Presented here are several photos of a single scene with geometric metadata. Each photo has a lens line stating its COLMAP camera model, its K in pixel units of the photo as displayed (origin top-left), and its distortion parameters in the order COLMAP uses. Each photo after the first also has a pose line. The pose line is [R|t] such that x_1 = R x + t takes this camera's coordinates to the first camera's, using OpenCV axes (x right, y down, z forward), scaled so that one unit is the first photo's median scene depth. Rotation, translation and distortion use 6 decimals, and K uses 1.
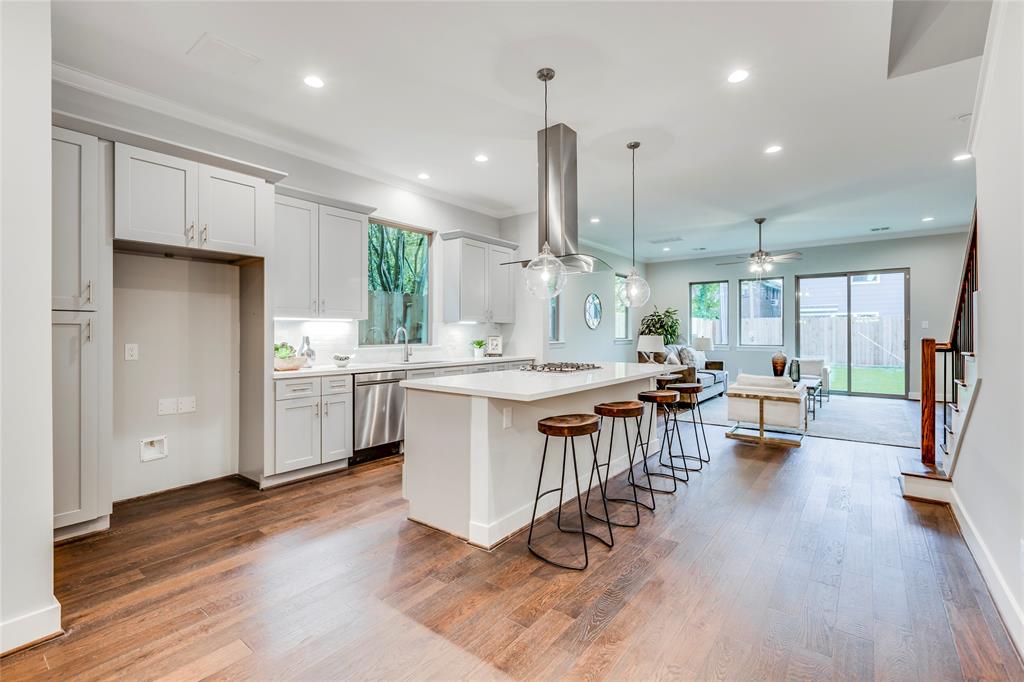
lens RADIAL K [[463.9, 0, 512.7], [0, 463.9, 333.2], [0, 0, 1]] dist [-0.001735, 0.000783]
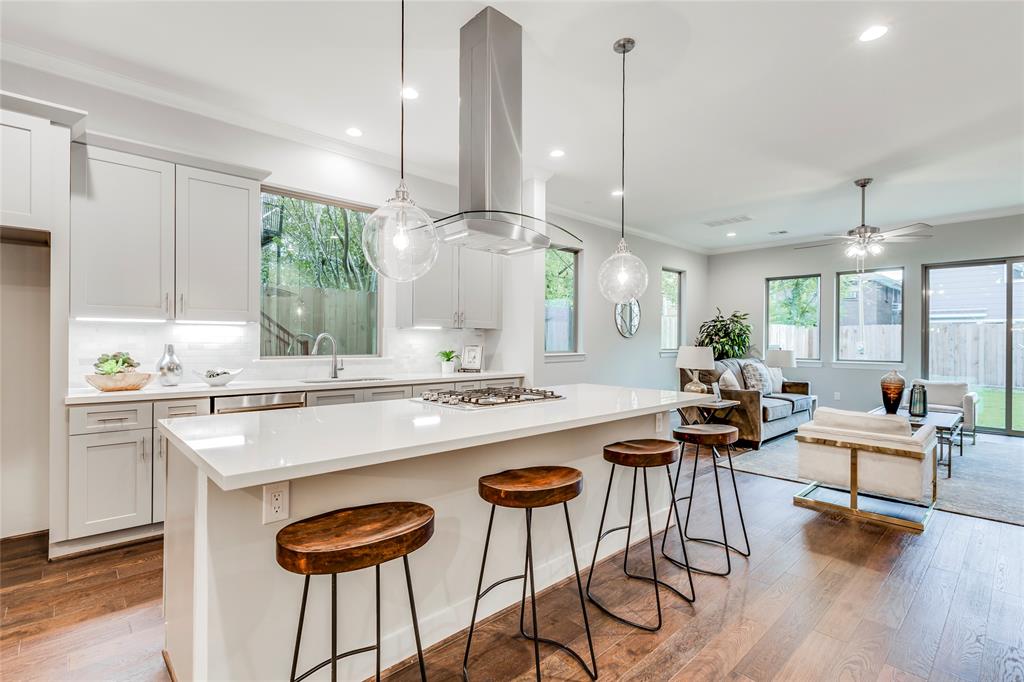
lens RADIAL K [[463.9, 0, 515.9], [0, 463.9, 342.5], [0, 0, 1]] dist [-0.001735, 0.000783]
pose [[0.984084, 0.007795, -0.177535, 0.165052], [-0.007433, 0.999969, 0.002705, -0.001555], [0.177551, -0.001343, 0.984111, 0.252238]]
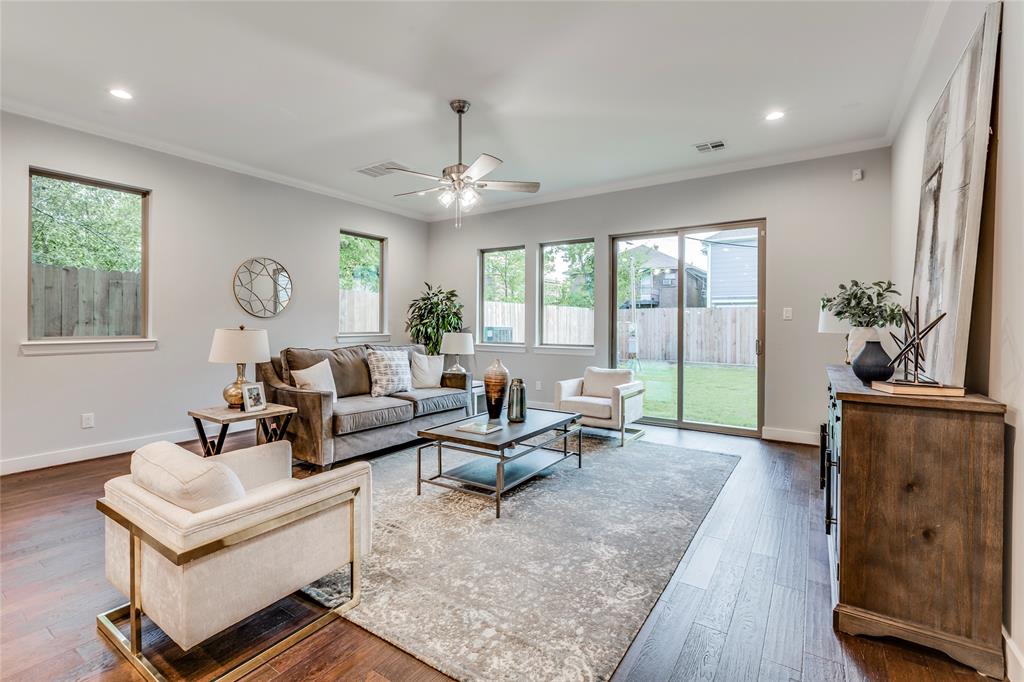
lens RADIAL K [[463.9, 0, 505.8], [0, 463.9, 327.6], [0, 0, 1]] dist [-0.001735, 0.000783]
pose [[0.998101, 0.005751, 0.061325, 0.621125], [-0.006005, 0.999974, 0.003960, -0.000802], [-0.061300, -0.004320, 0.998110, 0.543219]]
